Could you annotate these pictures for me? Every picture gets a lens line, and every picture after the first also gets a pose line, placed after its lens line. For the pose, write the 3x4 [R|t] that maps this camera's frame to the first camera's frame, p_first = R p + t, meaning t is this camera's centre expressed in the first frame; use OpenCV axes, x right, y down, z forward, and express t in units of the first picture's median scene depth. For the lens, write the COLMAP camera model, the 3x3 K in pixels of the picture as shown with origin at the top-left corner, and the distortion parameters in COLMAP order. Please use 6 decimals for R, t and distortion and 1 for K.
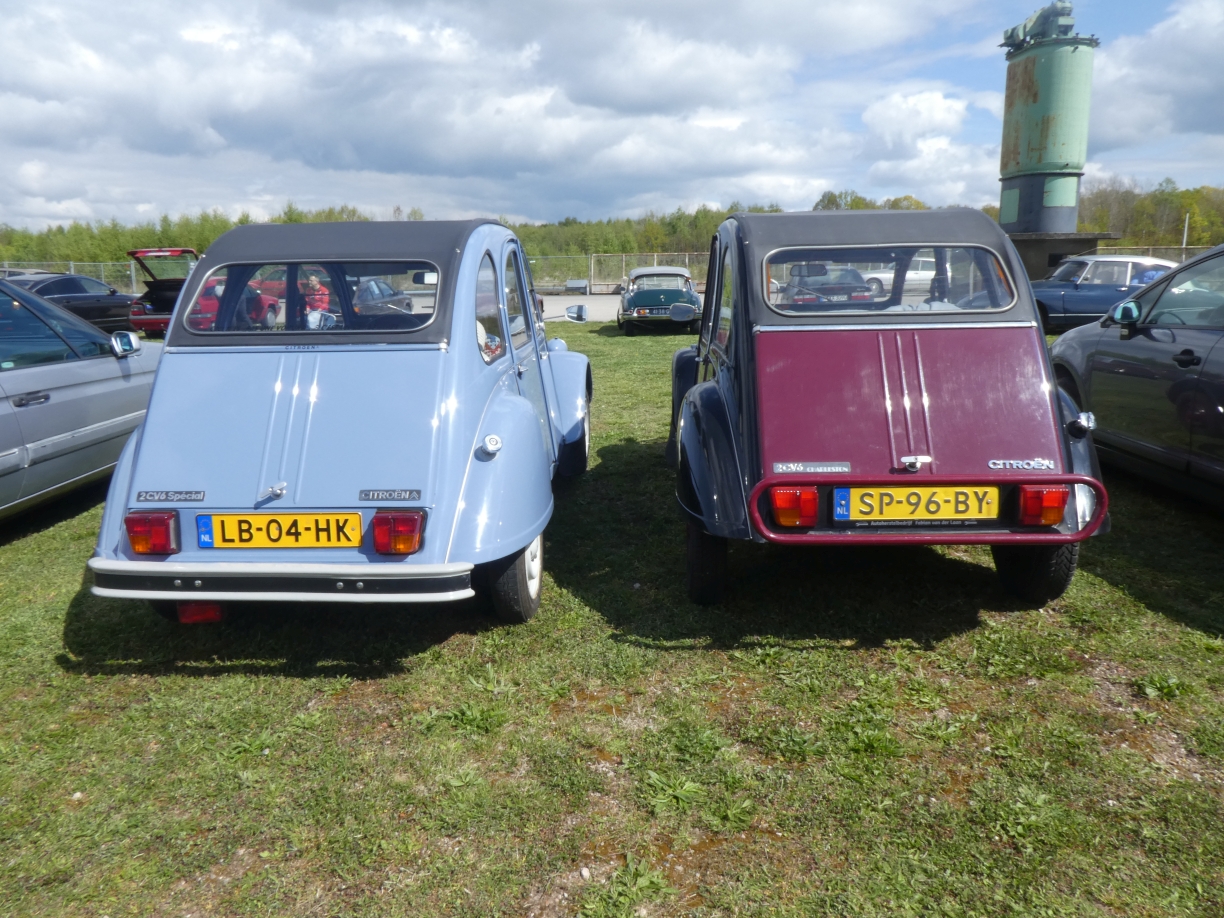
lens RADIAL K [[888.8, 0, 608.5], [0, 888.8, 443.4], [0, 0, 1]] dist [-0.006704, 0.006961]
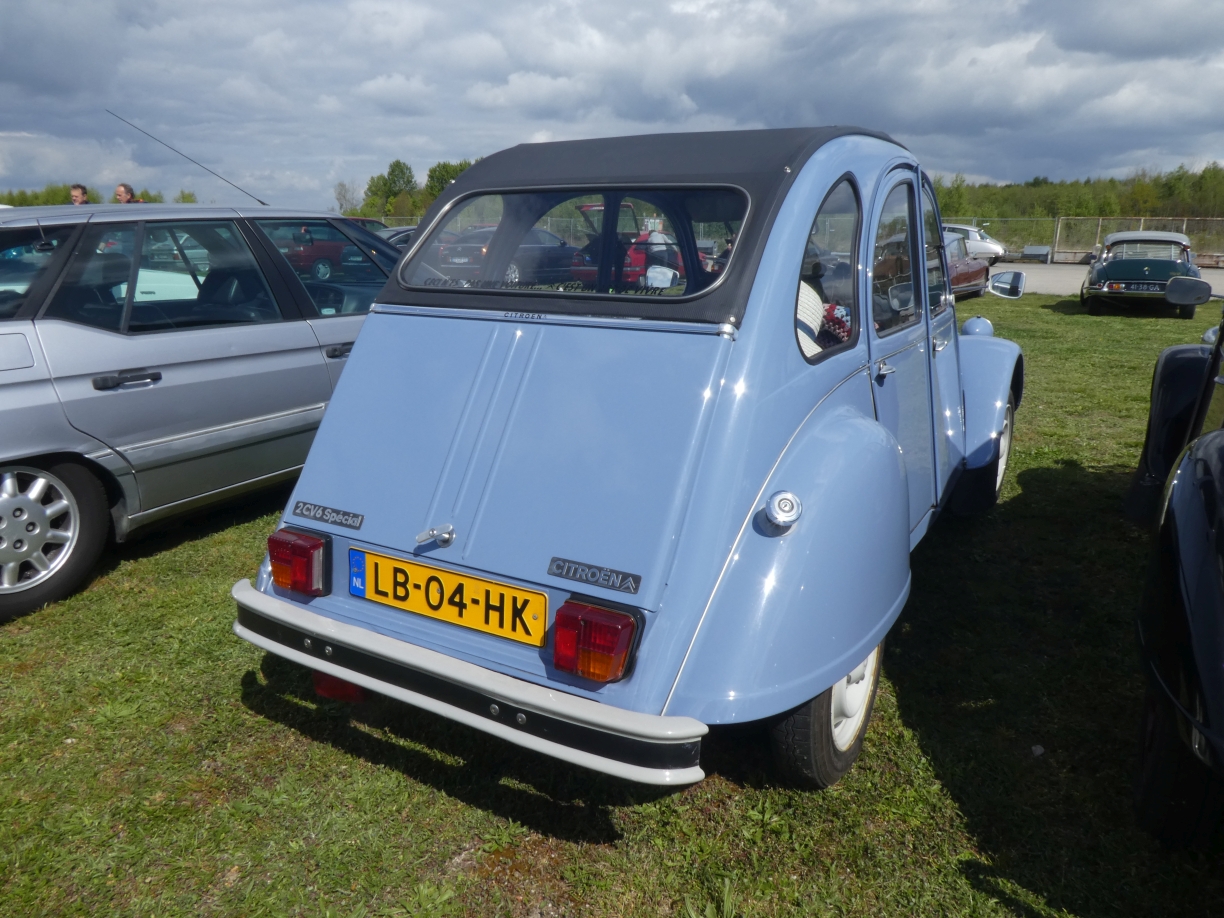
lens RADIAL K [[870.4, 0, 612.0], [0, 870.4, 459.0], [0, 0, 1]] dist [-0.000949, -0.029549]
pose [[0.886192, 0.135424, -0.443084, 0.003085], [-0.107319, 0.990319, 0.088037, -0.016093], [0.450717, -0.030466, 0.892147, 0.108865]]
